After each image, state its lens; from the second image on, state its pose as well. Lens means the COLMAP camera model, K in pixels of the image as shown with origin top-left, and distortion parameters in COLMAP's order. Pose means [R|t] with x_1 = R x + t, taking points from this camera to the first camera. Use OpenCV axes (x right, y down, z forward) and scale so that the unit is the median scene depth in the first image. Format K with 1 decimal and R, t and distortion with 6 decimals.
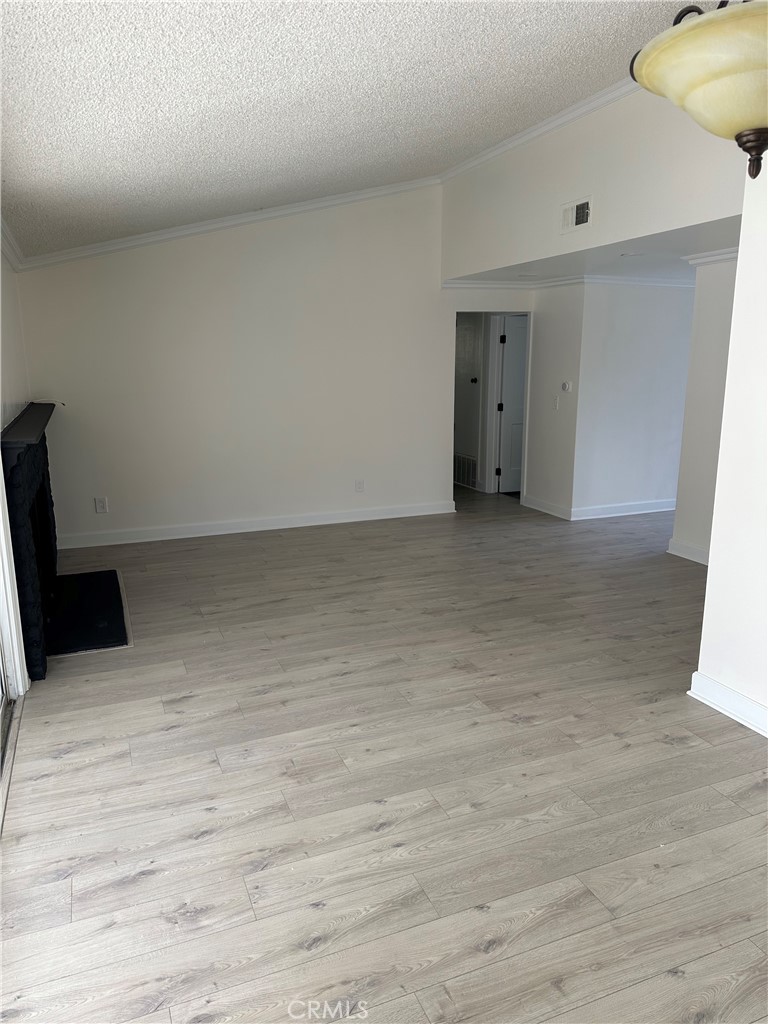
lens RADIAL K [[714.0, 0, 384.0], [0, 714.0, 512.0], [0, 0, 1]] dist [0.009375, -0.032902]
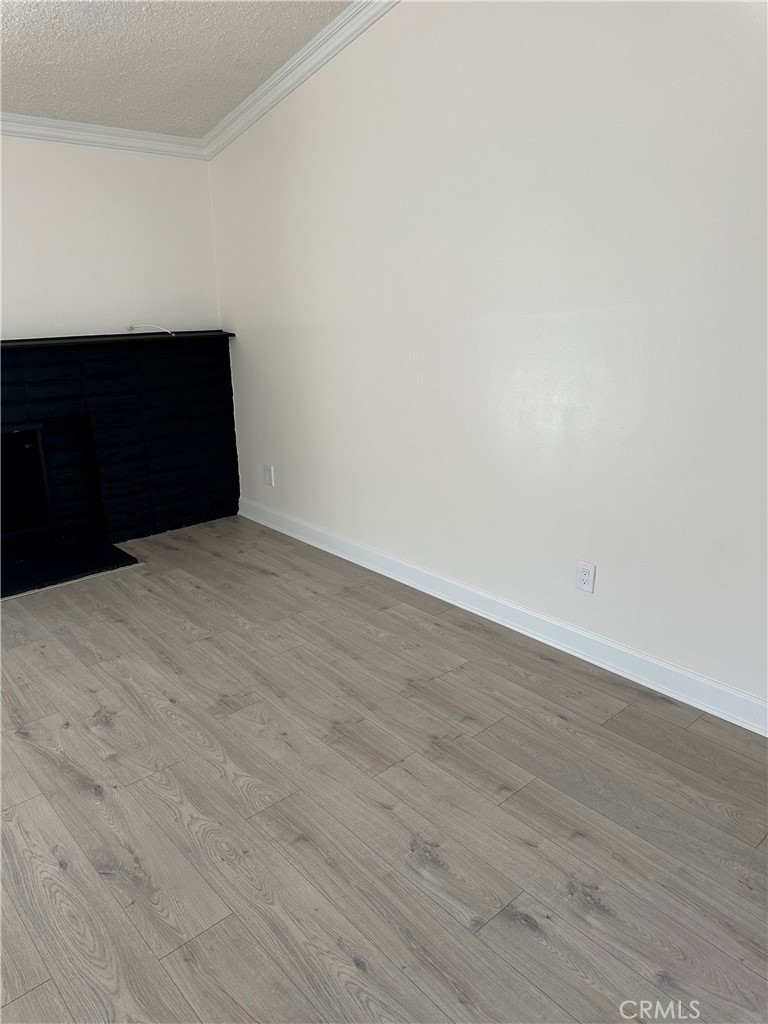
lens RADIAL K [[693.9, 0, 384.0], [0, 693.9, 512.0], [0, 0, 1]] dist [0.005085, 0.001602]
pose [[0.334947, 0.292499, -0.895687, 0.531032], [-0.186389, 0.952380, 0.241312, -0.284484], [0.923618, 0.086120, 0.373515, 1.375890]]
